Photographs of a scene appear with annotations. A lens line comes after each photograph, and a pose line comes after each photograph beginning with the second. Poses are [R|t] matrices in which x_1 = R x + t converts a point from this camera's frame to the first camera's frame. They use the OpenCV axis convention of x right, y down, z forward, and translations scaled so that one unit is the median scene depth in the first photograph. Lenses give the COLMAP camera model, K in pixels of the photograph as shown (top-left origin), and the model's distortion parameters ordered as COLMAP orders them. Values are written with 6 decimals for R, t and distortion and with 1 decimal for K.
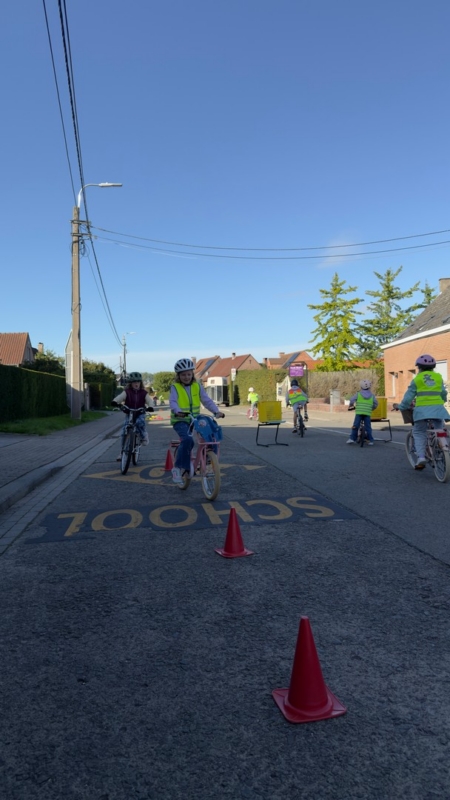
lens RADIAL K [[561.6, 0, 227.9], [0, 561.6, 400.6], [0, 0, 1]] dist [0.062137, -0.085078]
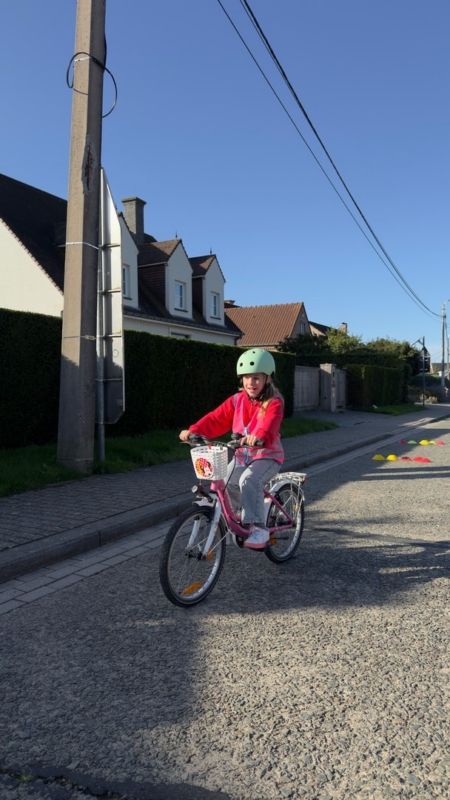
lens RADIAL K [[561.6, 0, 219.4], [0, 561.6, 396.5], [0, 0, 1]] dist [0.062137, -0.085078]
pose [[0.827268, 0.030112, -0.561000, -0.014587], [-0.024994, 0.999547, 0.016795, -0.002747], [0.561251, 0.000128, 0.827645, 0.269562]]
